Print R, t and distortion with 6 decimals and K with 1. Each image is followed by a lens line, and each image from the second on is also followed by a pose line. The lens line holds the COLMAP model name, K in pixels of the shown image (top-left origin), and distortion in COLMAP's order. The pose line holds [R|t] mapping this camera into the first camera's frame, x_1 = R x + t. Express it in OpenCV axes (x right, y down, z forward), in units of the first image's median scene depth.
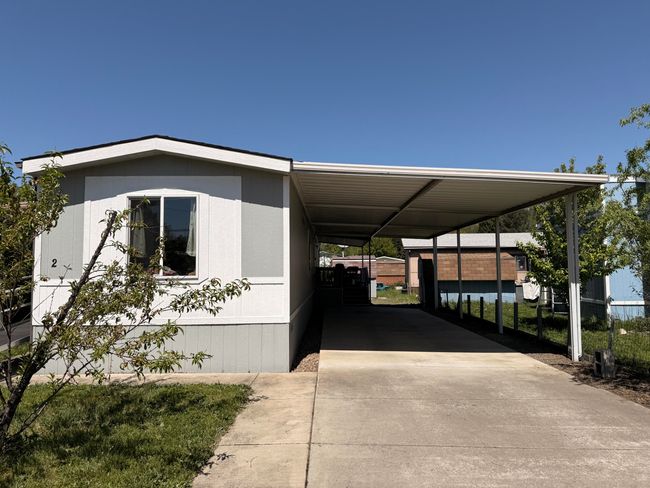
lens RADIAL K [[460.3, 0, 325.0], [0, 460.3, 244.0], [0, 0, 1]] dist [0.107704, -0.134761]
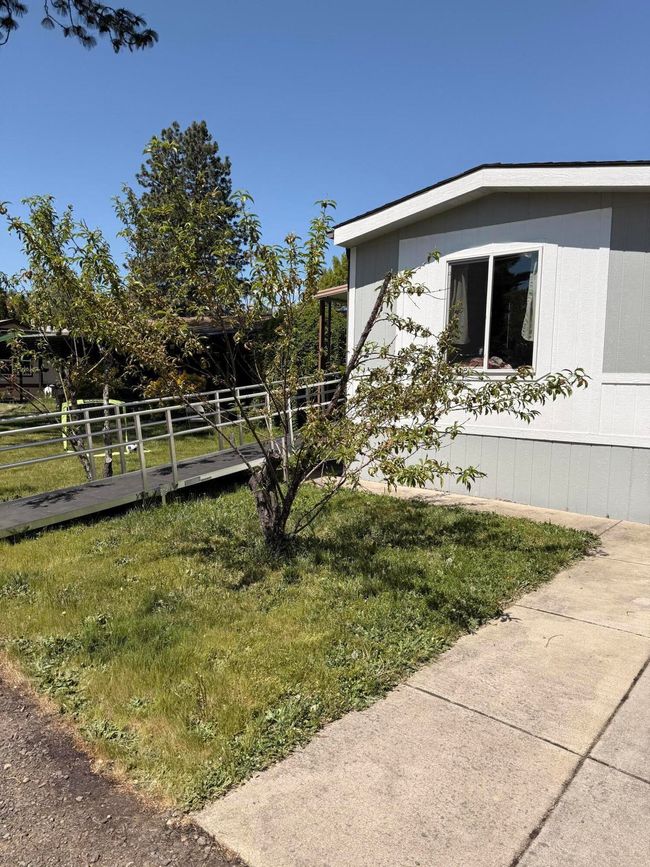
lens RADIAL K [[613.9, 0, 325.0], [0, 613.9, 433.5], [0, 0, 1]] dist [0.107704, -0.134761]
pose [[0.781432, 0.077709, -0.619133, 0.062503], [0.017610, 0.989074, 0.146367, 0.022998], [0.623742, -0.125279, 0.771525, 0.084165]]
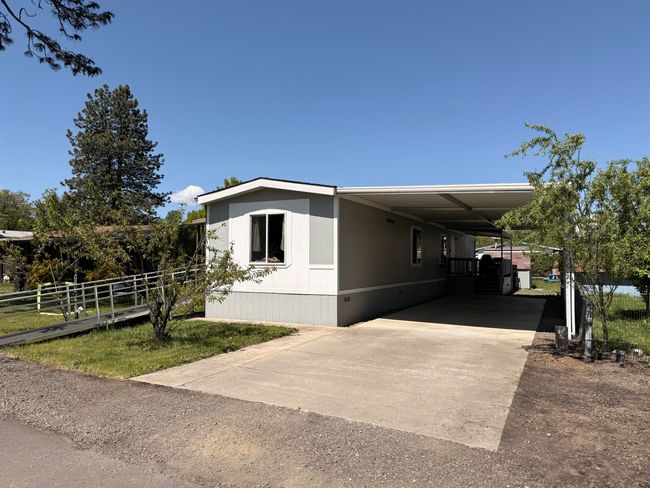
lens RADIAL K [[460.3, 0, 325.0], [0, 460.3, 244.0], [0, 0, 1]] dist [0.107704, -0.134761]
pose [[0.897384, -0.007352, -0.441190, 0.559199], [0.017777, 0.999652, 0.019501, -0.026261], [0.440893, -0.025343, 0.897202, -0.363160]]
